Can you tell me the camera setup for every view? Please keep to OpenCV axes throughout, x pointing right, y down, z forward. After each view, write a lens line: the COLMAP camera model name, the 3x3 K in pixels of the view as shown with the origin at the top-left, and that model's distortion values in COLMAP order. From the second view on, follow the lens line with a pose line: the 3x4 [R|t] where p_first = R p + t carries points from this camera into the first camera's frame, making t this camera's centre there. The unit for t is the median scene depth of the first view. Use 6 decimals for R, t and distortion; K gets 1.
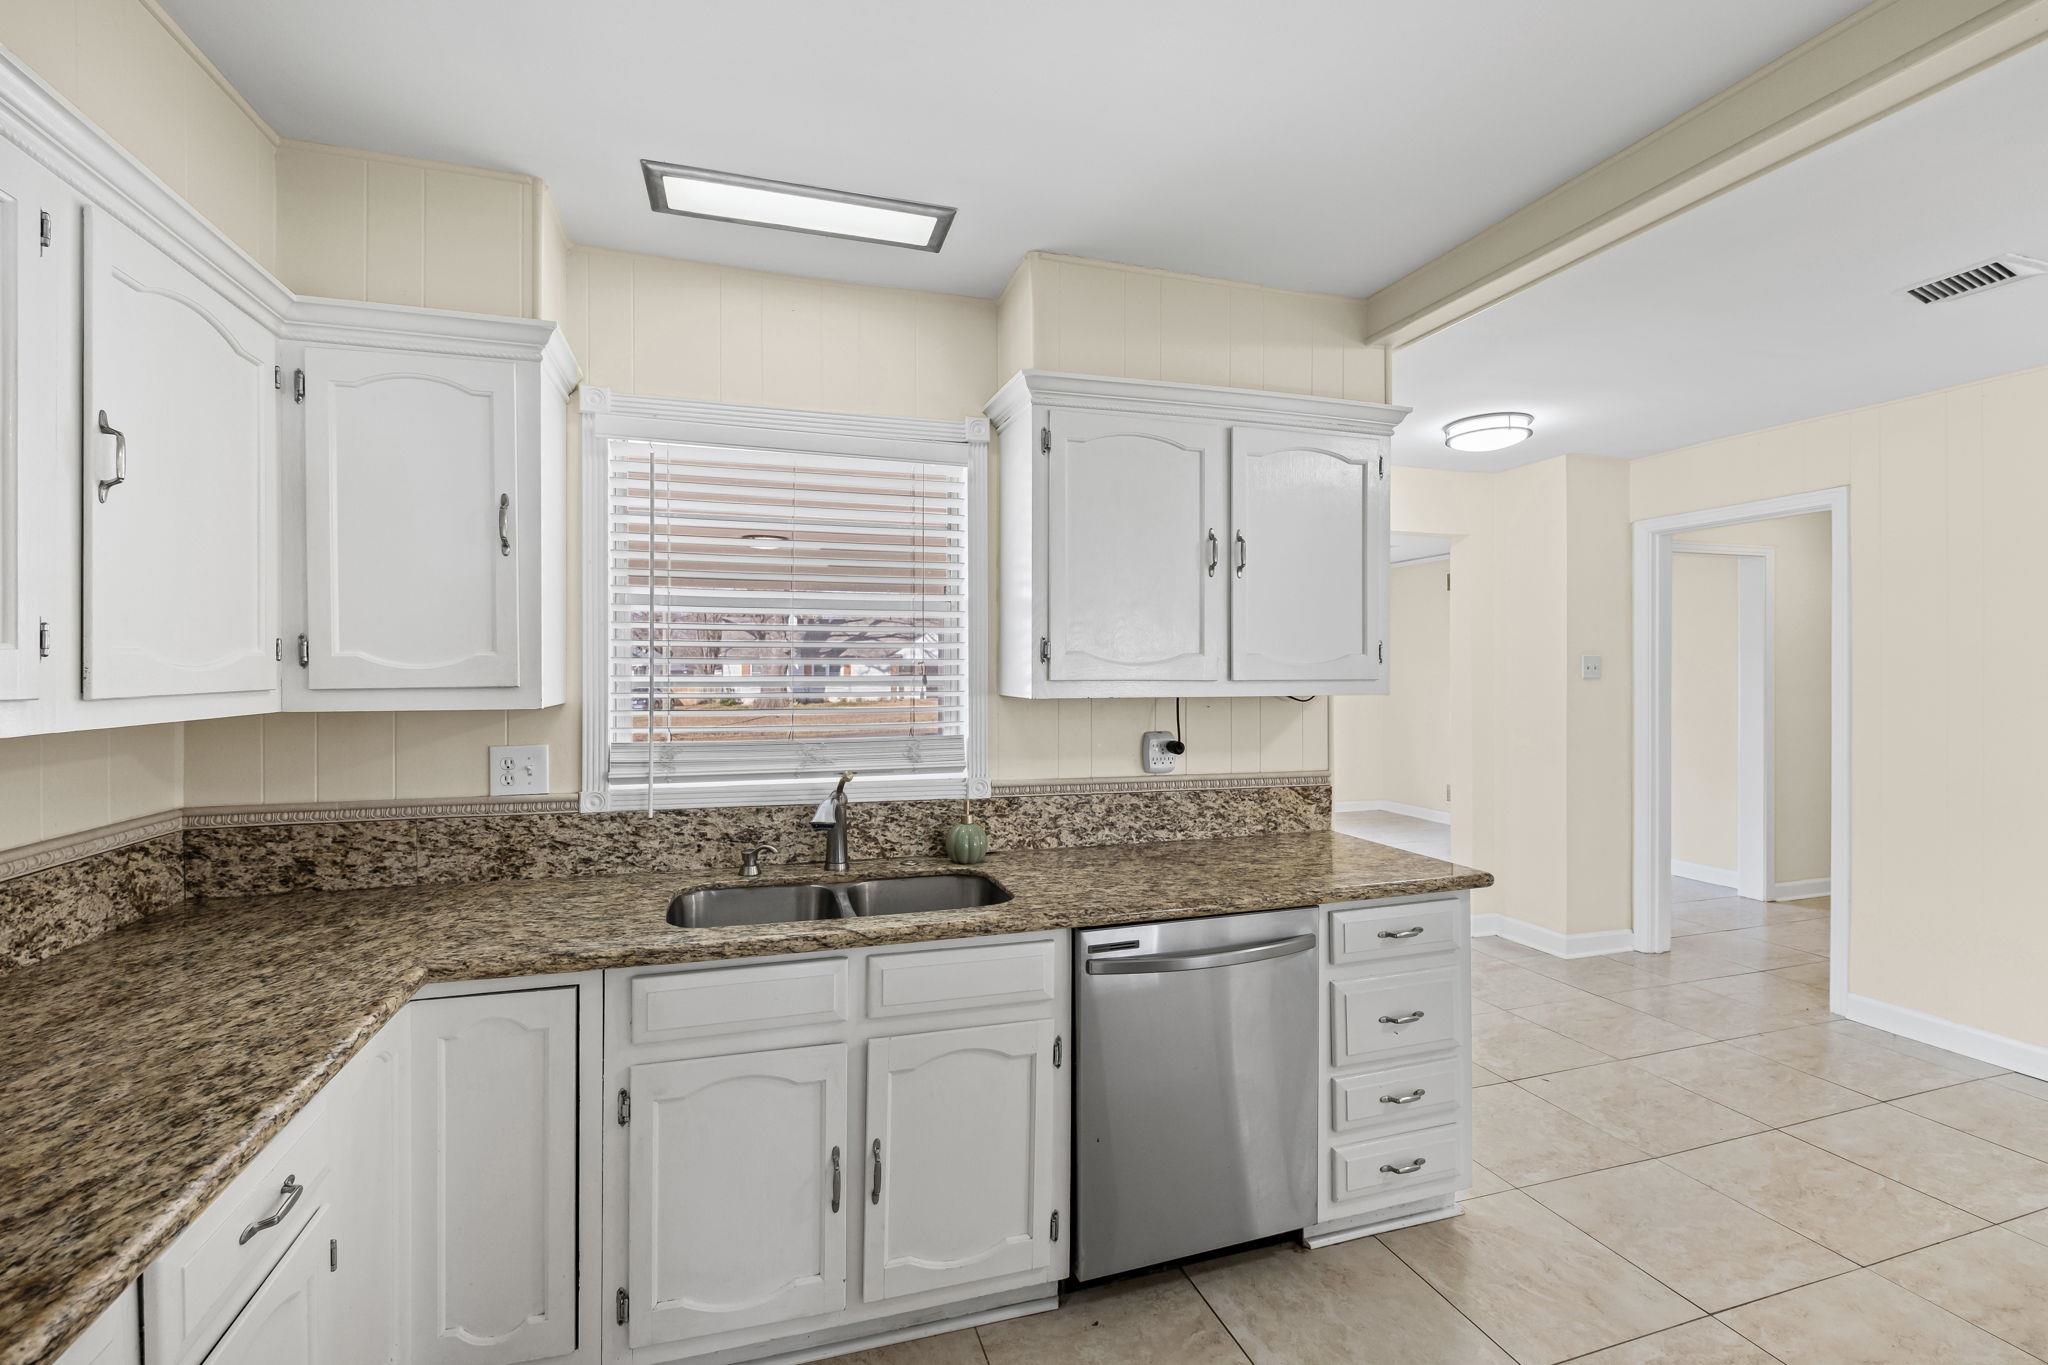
lens RADIAL K [[898.0, 0, 1005.2], [0, 898.0, 681.6], [0, 0, 1]] dist [0.006012, -0.006448]
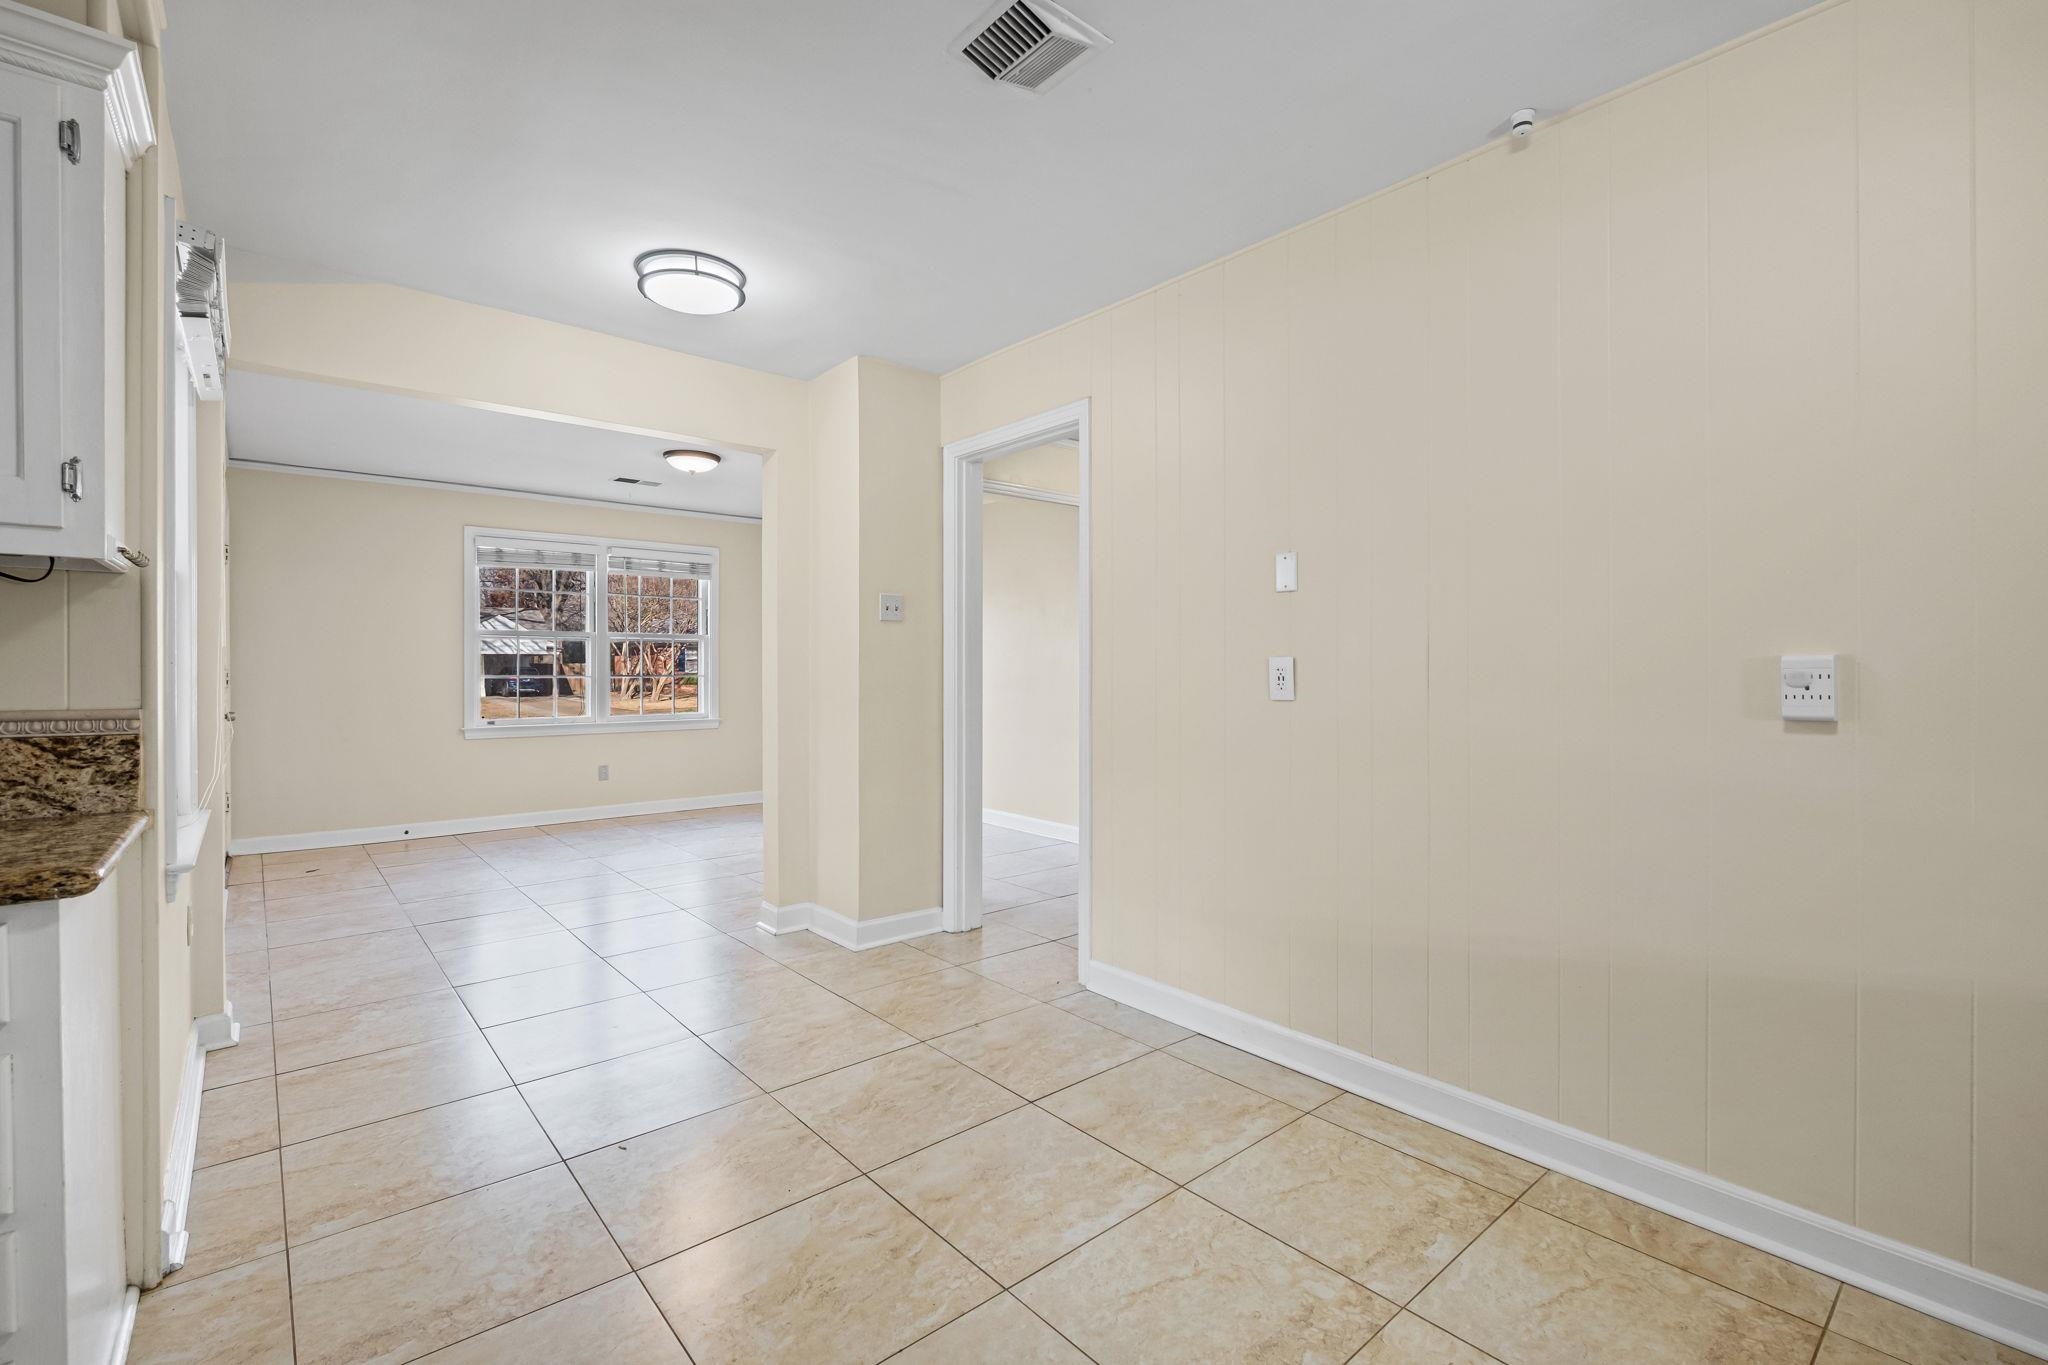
lens RADIAL K [[898.0, 0, 1032.4], [0, 898.0, 675.5], [0, 0, 1]] dist [0.006012, -0.006448]
pose [[0.917991, -0.002617, 0.396593, 0.727276], [0.005711, 0.999962, -0.006620, 0.093485], [-0.396561, 0.008342, 0.917970, 0.266238]]
